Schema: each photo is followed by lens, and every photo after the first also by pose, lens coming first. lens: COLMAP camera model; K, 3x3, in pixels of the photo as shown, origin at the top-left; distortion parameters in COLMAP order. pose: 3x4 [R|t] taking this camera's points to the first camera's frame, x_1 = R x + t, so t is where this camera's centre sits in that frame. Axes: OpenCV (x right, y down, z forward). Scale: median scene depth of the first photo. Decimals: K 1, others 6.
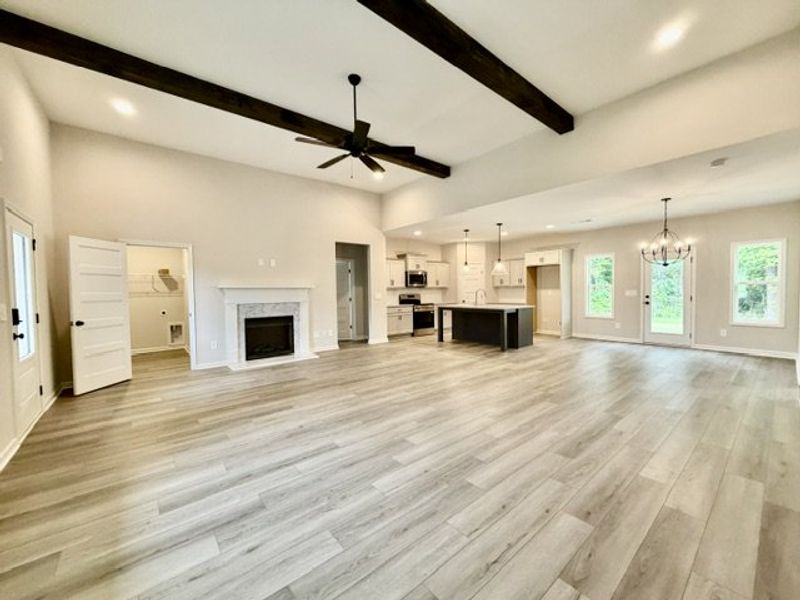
lens RADIAL K [[318.8, 0, 396.8], [0, 318.8, 300.2], [0, 0, 1]] dist [-0.000684, -0.000499]
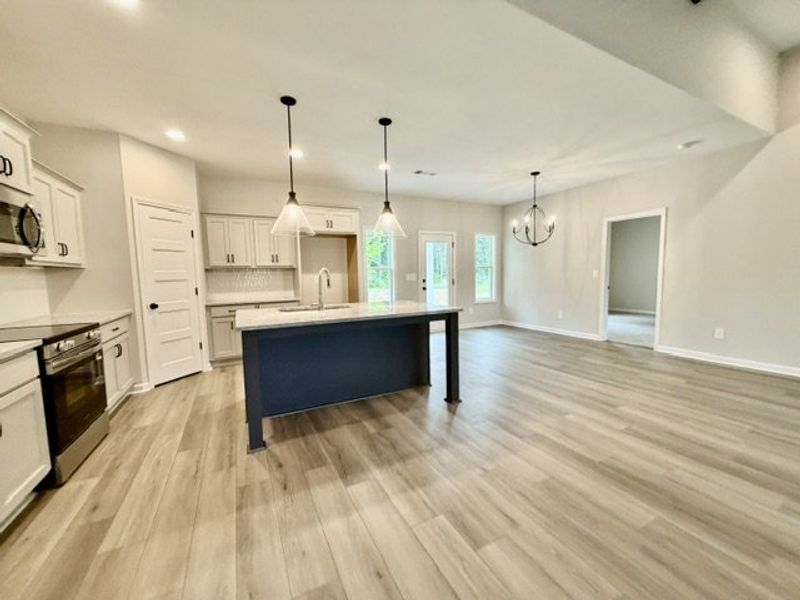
lens RADIAL K [[318.8, 0, 399.7], [0, 318.8, 299.3], [0, 0, 1]] dist [-0.000684, -0.000499]
pose [[0.212802, -0.068689, 0.974678, -0.178929], [0.049372, 0.997008, 0.059483, -0.026758], [-0.975847, 0.035463, 0.215556, 1.299884]]
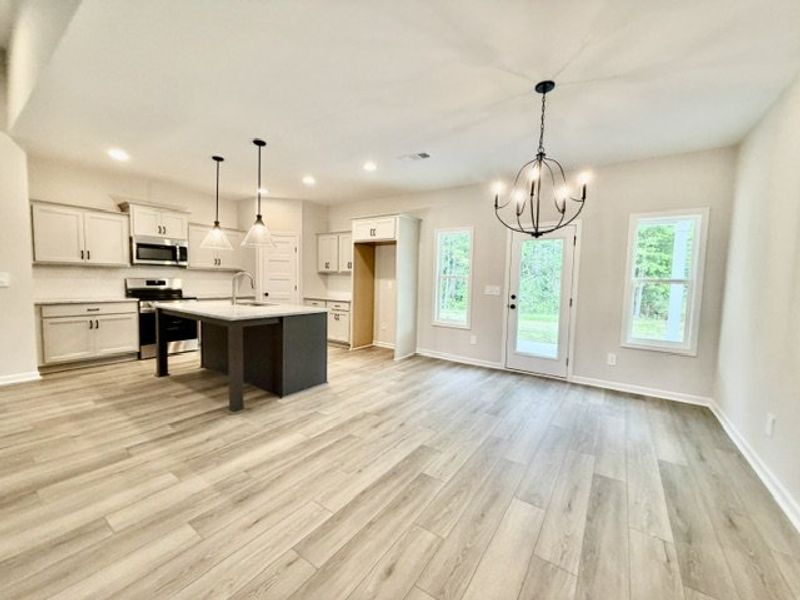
lens RADIAL K [[318.8, 0, 397.3], [0, 318.8, 299.7], [0, 0, 1]] dist [-0.000684, -0.000499]
pose [[0.961567, 0.021187, 0.273752, 0.577506], [-0.030738, 0.999058, 0.030647, -0.026716], [-0.272845, -0.037883, 0.961312, 0.669236]]
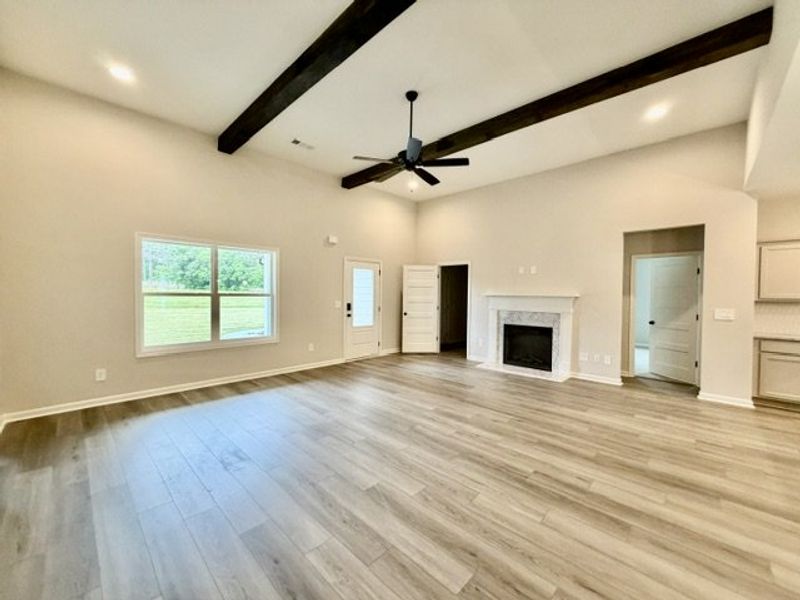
lens RADIAL K [[318.8, 0, 400.7], [0, 318.8, 301.7], [0, 0, 1]] dist [-0.000684, -0.000499]
pose [[0.121090, 0.039234, -0.991866, 0.654195], [-0.046304, 0.998354, 0.033838, -0.045641], [0.991561, 0.041830, 0.122707, 0.626871]]
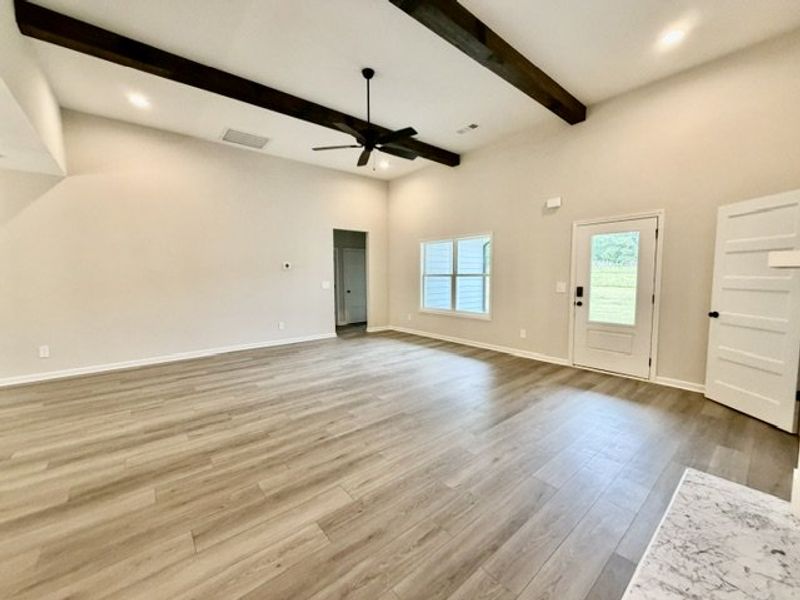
lens RADIAL K [[318.8, 0, 395.4], [0, 318.8, 301.3], [0, 0, 1]] dist [-0.000684, -0.000499]
pose [[-0.999763, 0.021768, -0.000125, -0.146851], [0.021602, 0.992826, 0.117603, -0.063041], [0.002684, 0.117572, -0.993061, 1.513437]]
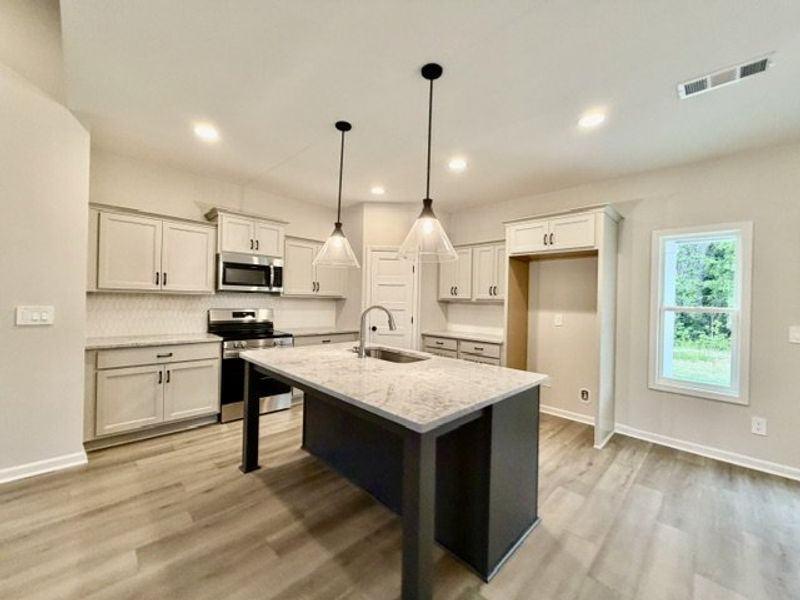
lens RADIAL K [[318.8, 0, 396.4], [0, 318.8, 299.3], [0, 0, 1]] dist [-0.000684, -0.000499]
pose [[0.995055, 0.041071, 0.090431, 0.402021], [-0.038042, 0.998664, -0.034967, -0.051231], [-0.091746, 0.031353, 0.995289, 1.076146]]
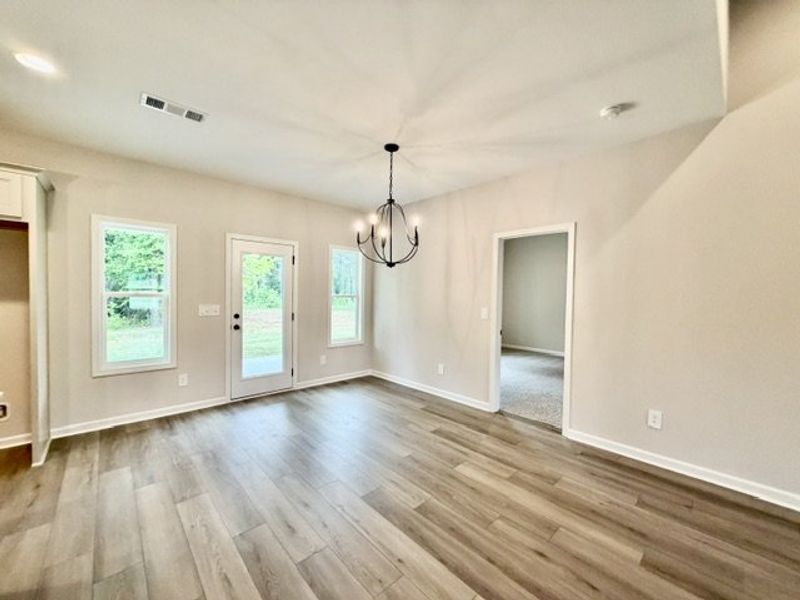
lens RADIAL K [[318.8, 0, 400.5], [0, 318.8, 300.1], [0, 0, 1]] dist [-0.000684, -0.000499]
pose [[-0.058875, -0.006139, 0.998246, 0.316031], [0.020323, 0.999766, 0.007347, -0.056660], [-0.998058, 0.020720, -0.058737, 1.110149]]
